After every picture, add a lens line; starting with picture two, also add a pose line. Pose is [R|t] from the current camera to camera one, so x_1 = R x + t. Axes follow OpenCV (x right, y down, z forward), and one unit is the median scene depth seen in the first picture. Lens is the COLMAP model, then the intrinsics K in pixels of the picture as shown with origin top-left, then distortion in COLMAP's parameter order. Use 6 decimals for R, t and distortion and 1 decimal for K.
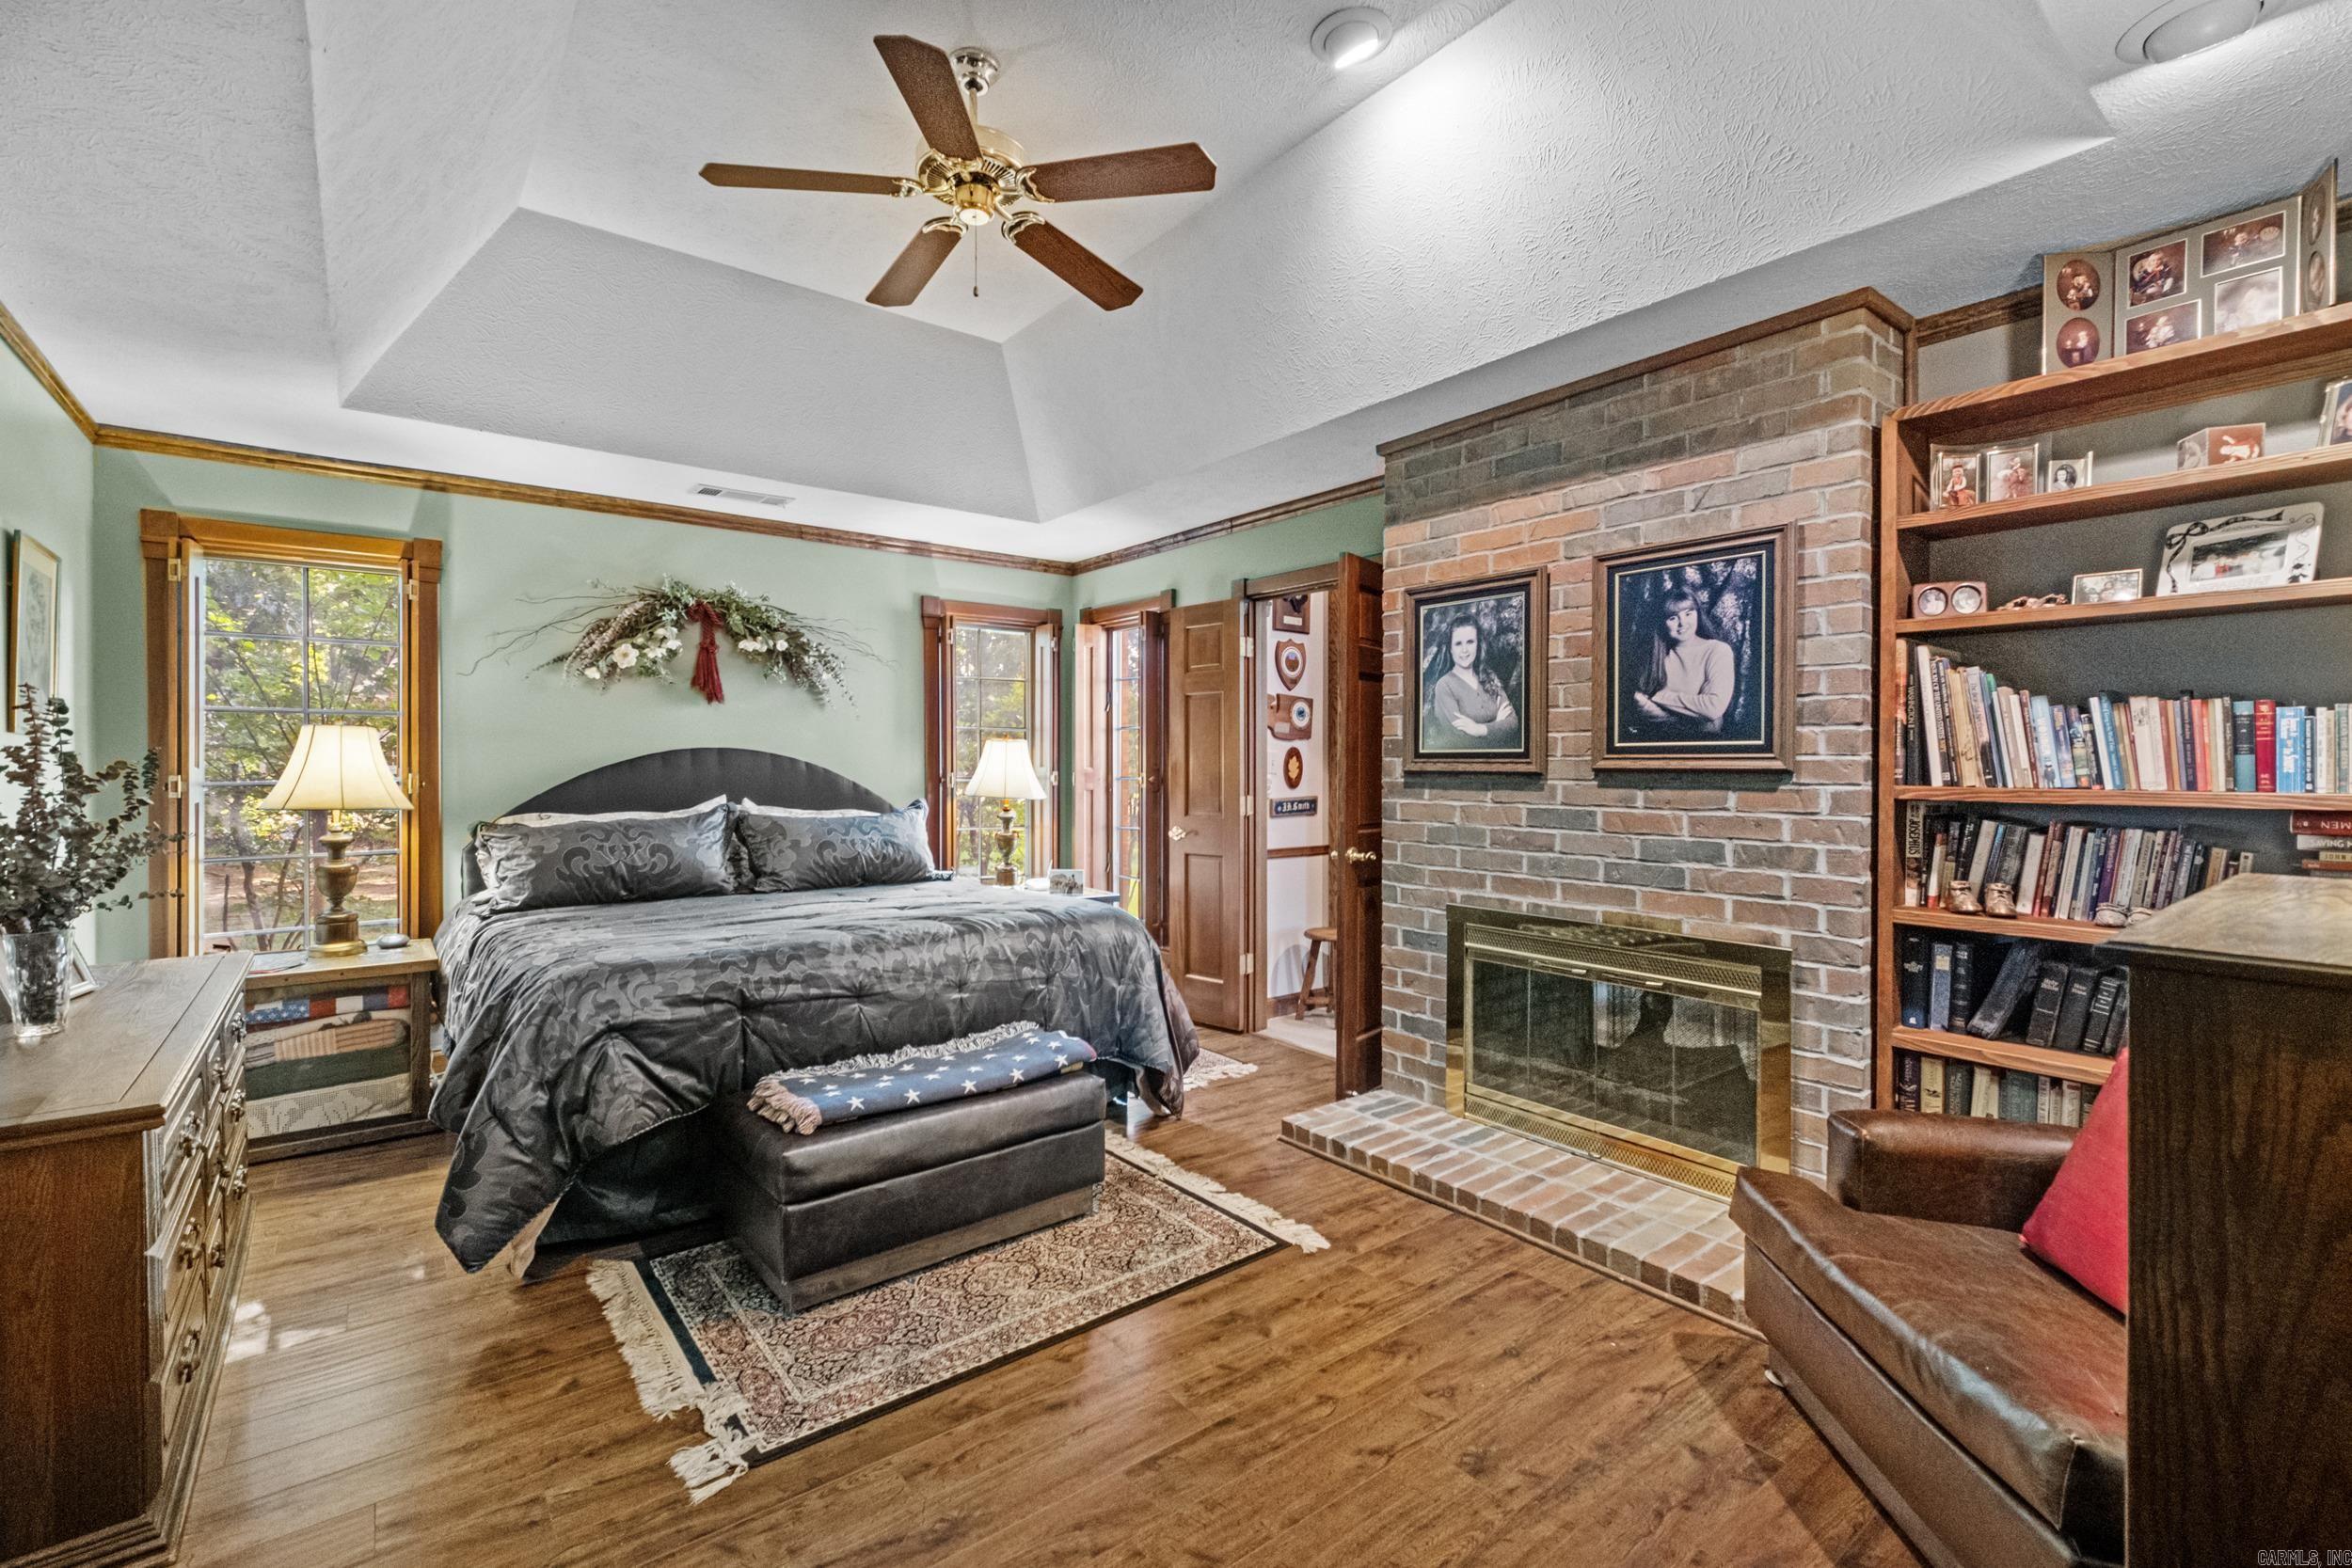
lens RADIAL K [[1019.2, 0, 1174.4], [0, 1019.2, 771.8], [0, 0, 1]] dist [-0.000833, -0.000060]
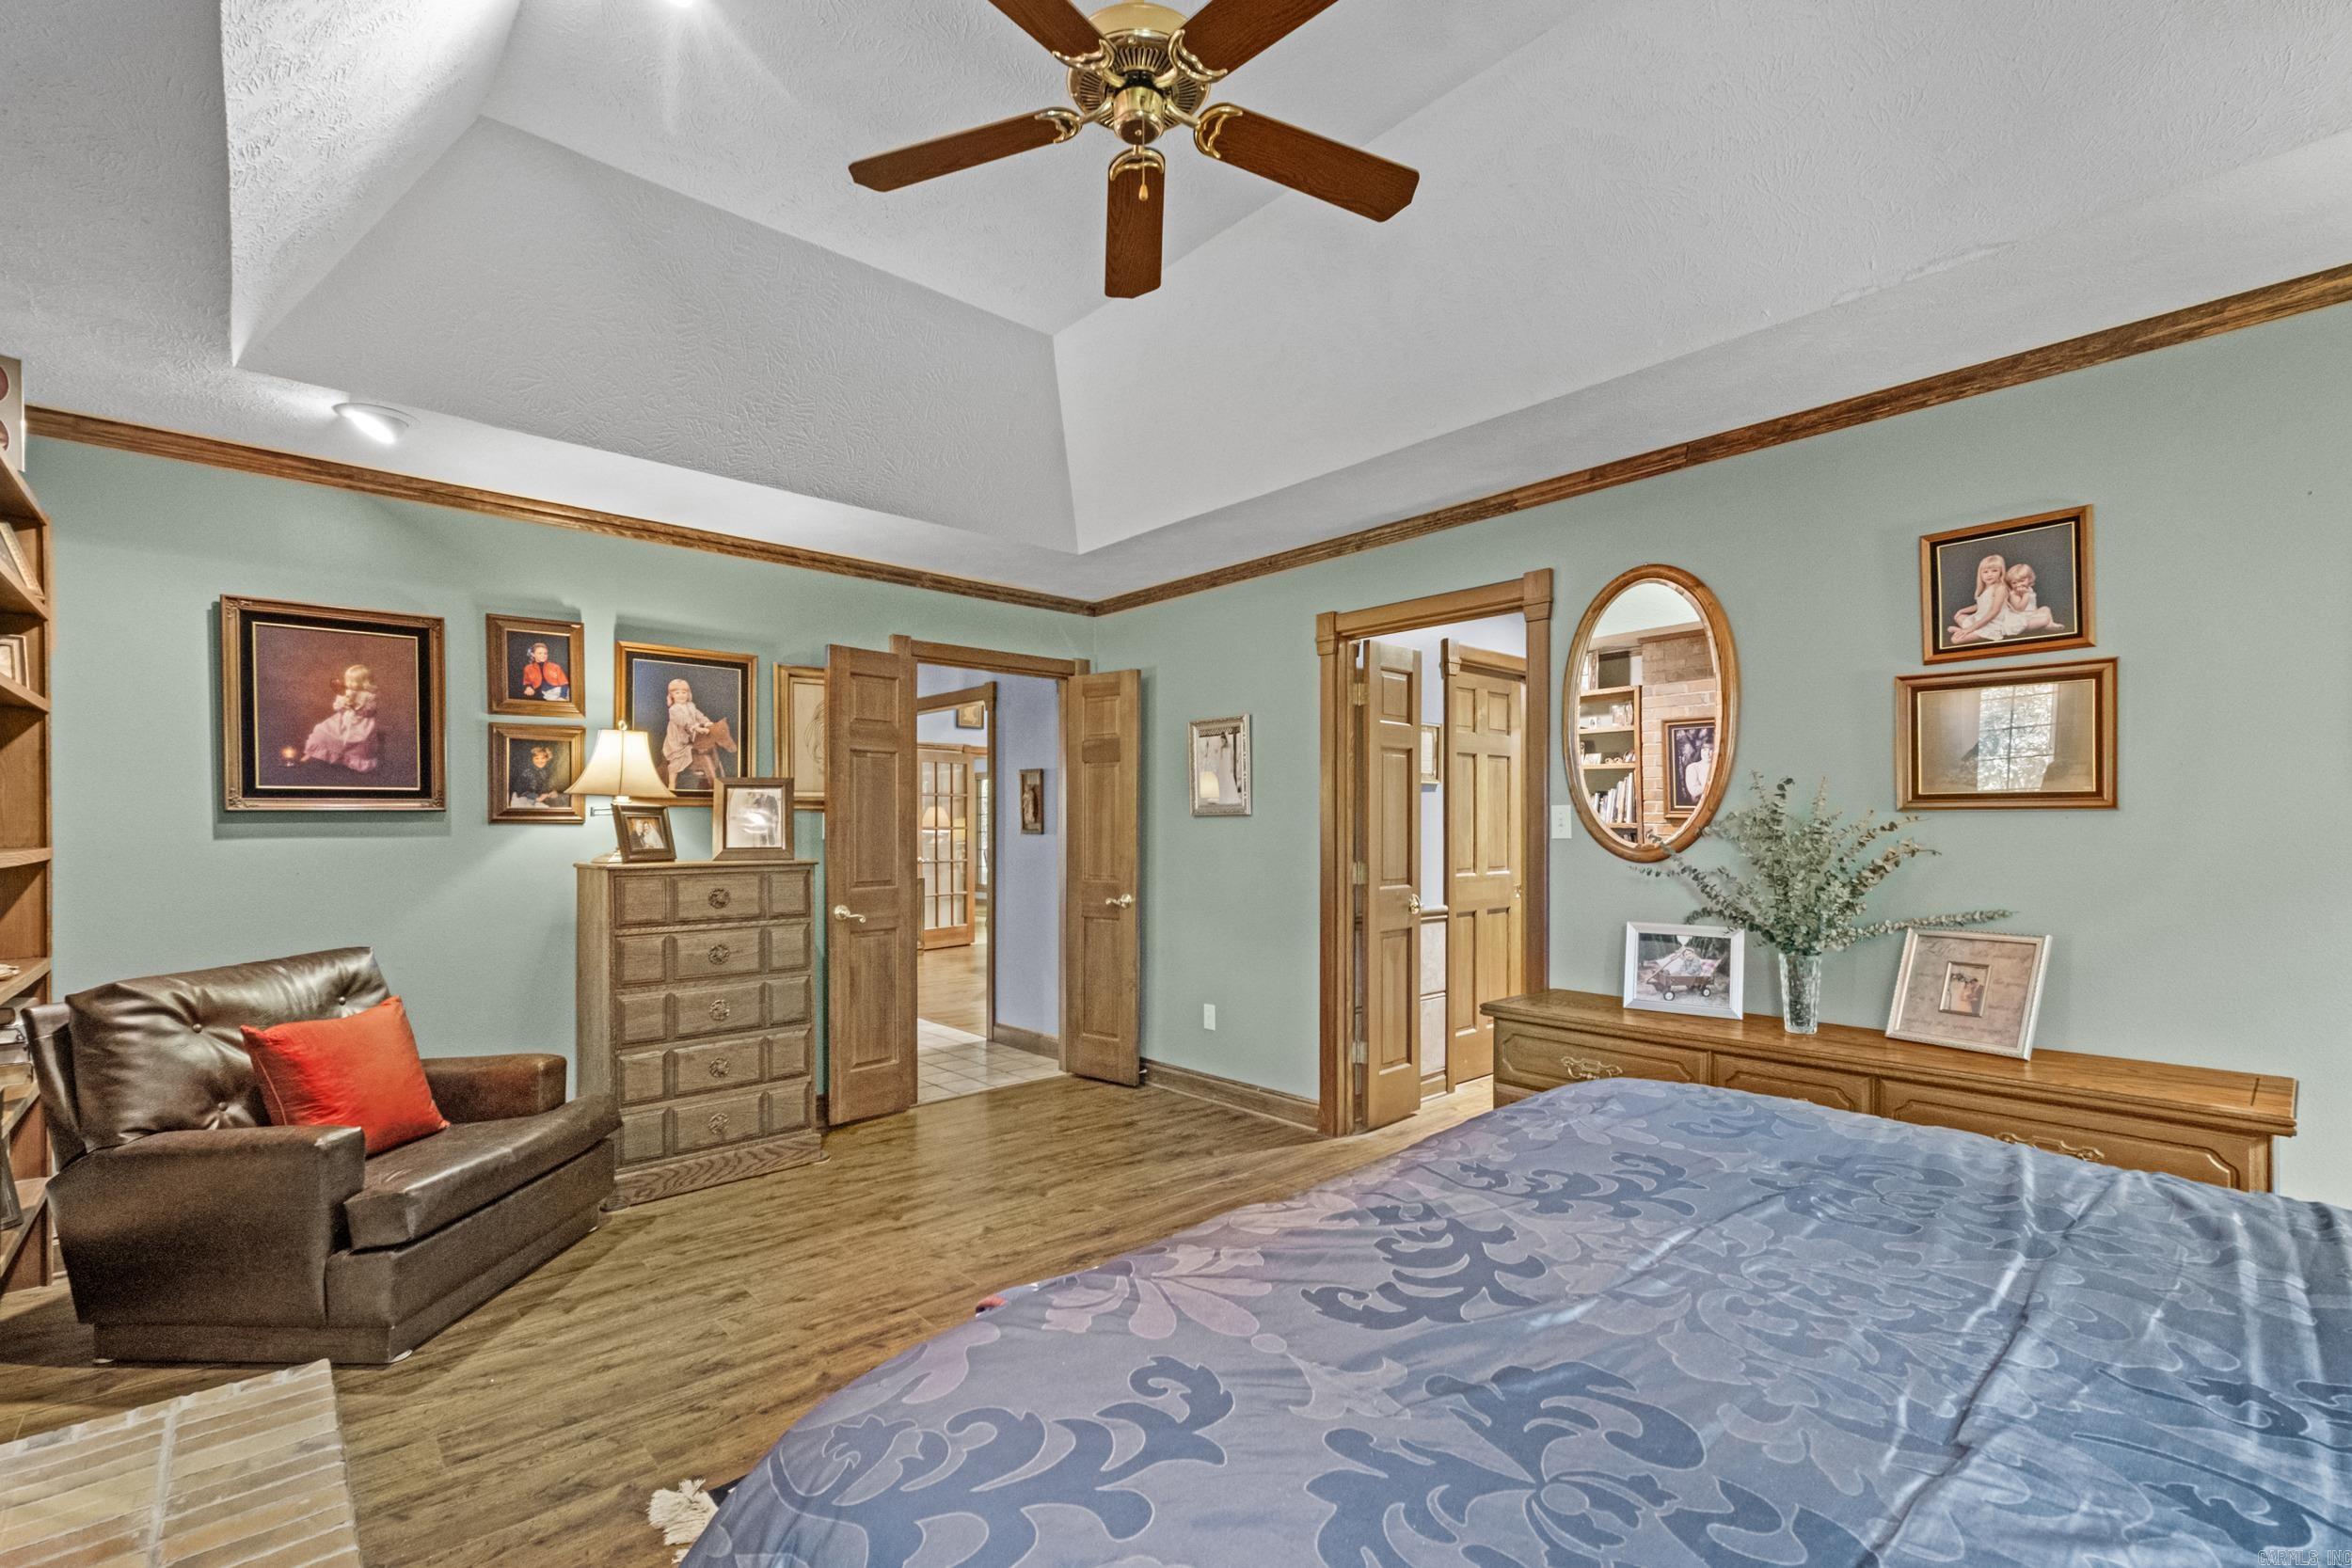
lens RADIAL K [[1019.2, 0, 1147.8], [0, 1019.2, 836.5], [0, 0, 1]] dist [-0.000833, -0.000060]
pose [[-0.998711, 0.002471, -0.050689, -0.194773], [0.002186, 0.999981, 0.005681, -0.001214], [0.050702, 0.005563, -0.998698, 2.130130]]
